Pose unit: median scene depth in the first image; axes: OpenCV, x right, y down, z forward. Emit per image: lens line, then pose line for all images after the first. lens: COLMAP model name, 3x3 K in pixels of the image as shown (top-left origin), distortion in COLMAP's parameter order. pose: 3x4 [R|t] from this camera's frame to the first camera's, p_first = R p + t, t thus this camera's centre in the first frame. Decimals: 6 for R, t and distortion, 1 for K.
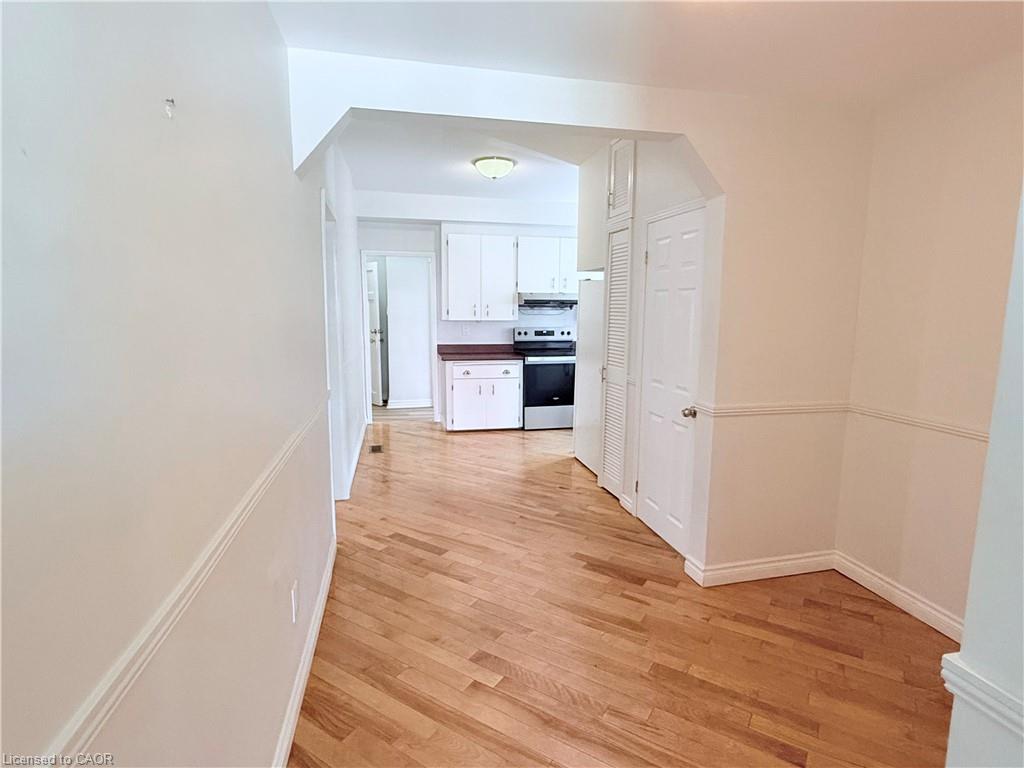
lens RADIAL K [[531.0, 0, 508.6], [0, 531.0, 380.6], [0, 0, 1]] dist [-0.005690, 0.002344]
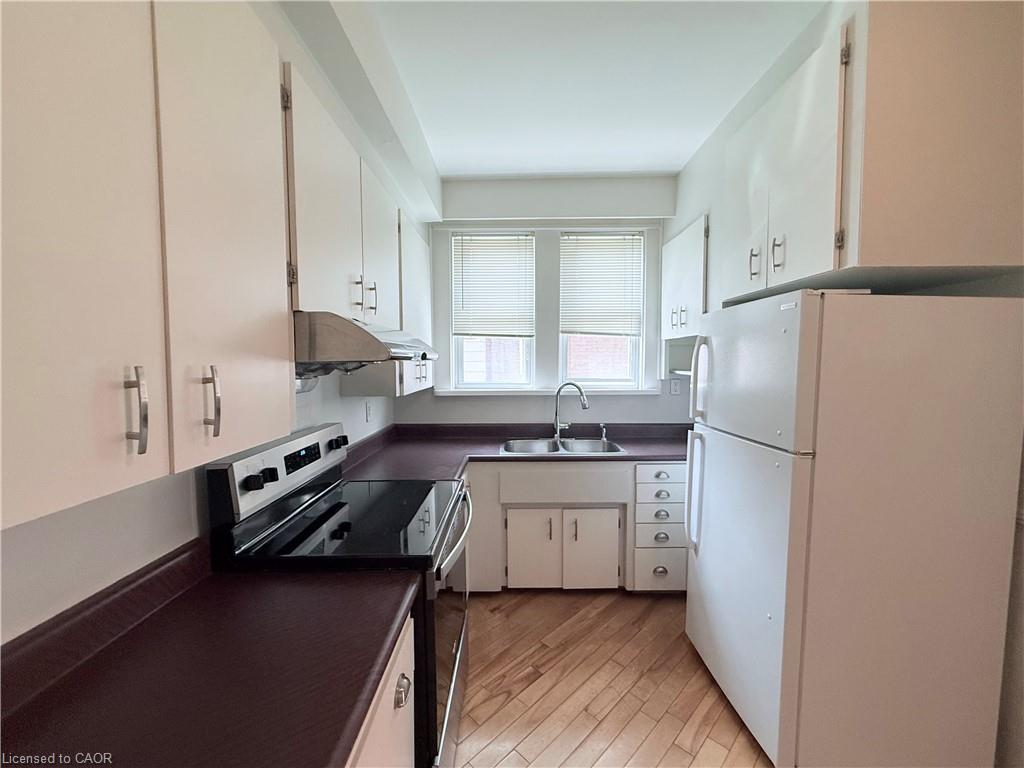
lens RADIAL K [[410.4, 0, 500.9], [0, 410.4, 382.4], [0, 0, 1]] dist [-0.000029, 0.000581]
pose [[0.221868, -0.058409, 0.973326, -0.198637], [0.149512, 0.988438, 0.025235, -0.182902], [-0.963546, 0.139925, 0.228035, 1.275336]]
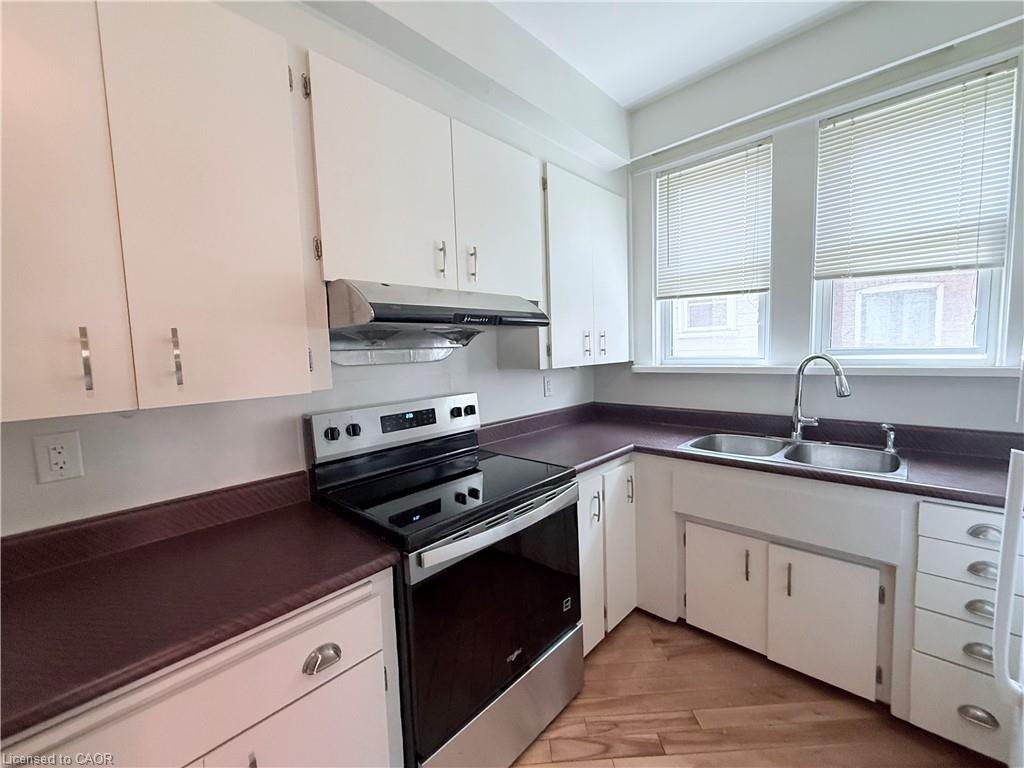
lens RADIAL K [[410.4, 0, 506.6], [0, 410.4, 380.6], [0, 0, 1]] dist [-0.000029, 0.000581]
pose [[0.813949, -0.078374, 0.575625, -0.039958], [0.122579, 0.991719, -0.038302, -0.146147], [-0.567857, 0.101736, 0.816816, 1.156703]]
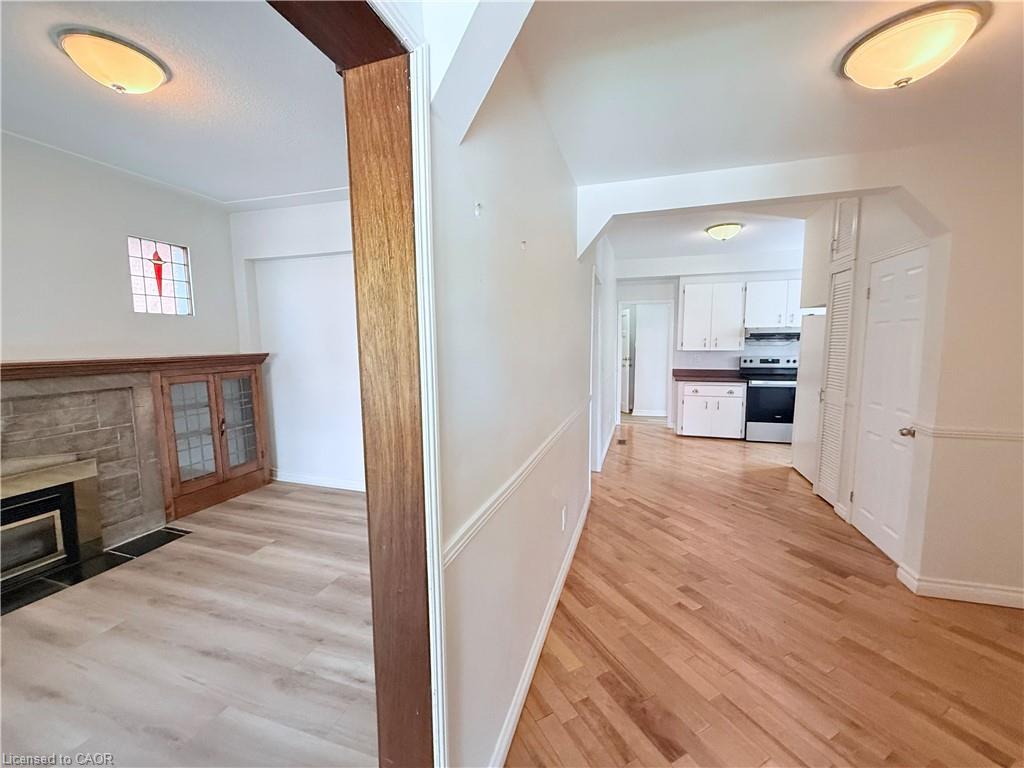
lens RADIAL K [[410.4, 0, 510.9], [0, 410.4, 382.7], [0, 0, 1]] dist [-0.000029, 0.000581]
pose [[0.865119, 0.036189, -0.500259, 0.042401], [-0.056018, 0.998125, -0.024670, 0.020053], [0.498428, 0.049366, 0.865524, -0.115355]]
